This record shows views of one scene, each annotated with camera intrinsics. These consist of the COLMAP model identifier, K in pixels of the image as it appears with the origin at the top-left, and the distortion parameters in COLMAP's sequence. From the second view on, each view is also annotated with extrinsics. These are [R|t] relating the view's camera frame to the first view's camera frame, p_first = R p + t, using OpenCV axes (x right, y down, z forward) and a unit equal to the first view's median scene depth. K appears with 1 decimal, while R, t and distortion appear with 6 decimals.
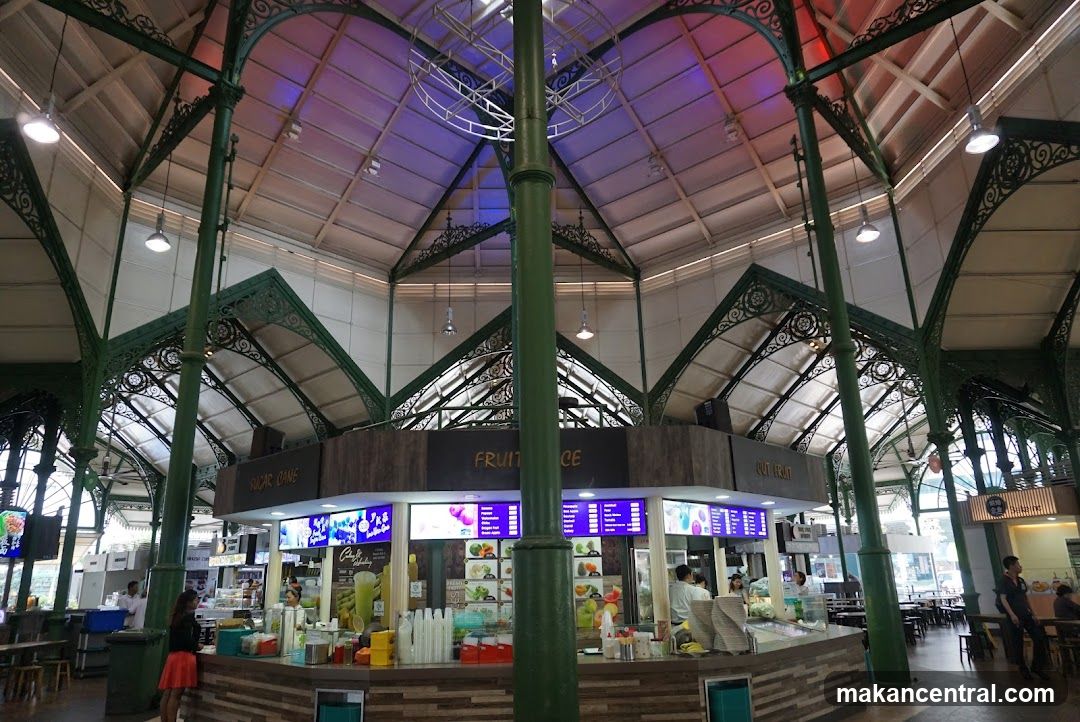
lens RADIAL K [[713.1, 0, 538.1], [0, 713.1, 361.7], [0, 0, 1]] dist [-0.027135, 0.000866]
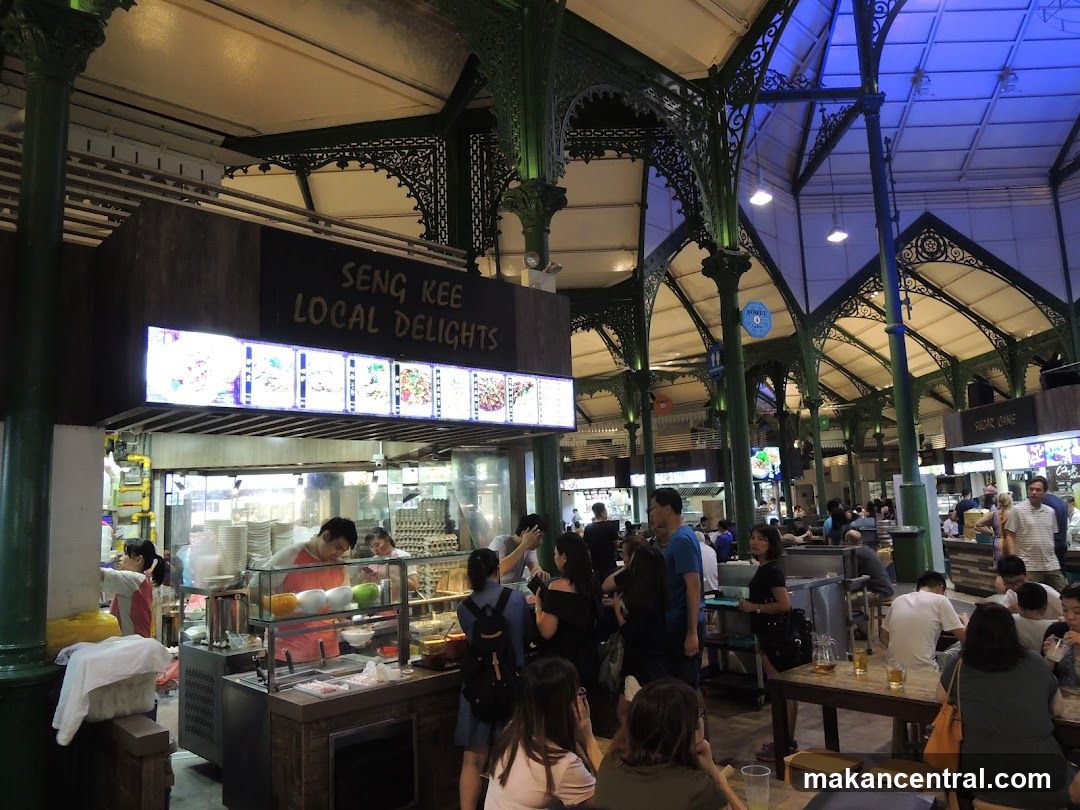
lens RADIAL K [[762.2, 0, 539.3], [0, 762.2, 406.2], [0, 0, 1]] dist [-0.026204, -0.005063]
pose [[0.666954, -0.101964, -0.738090, 0.098810], [0.242185, 0.966470, 0.085329, -0.163955], [0.704641, -0.235665, 0.669285, -0.481778]]
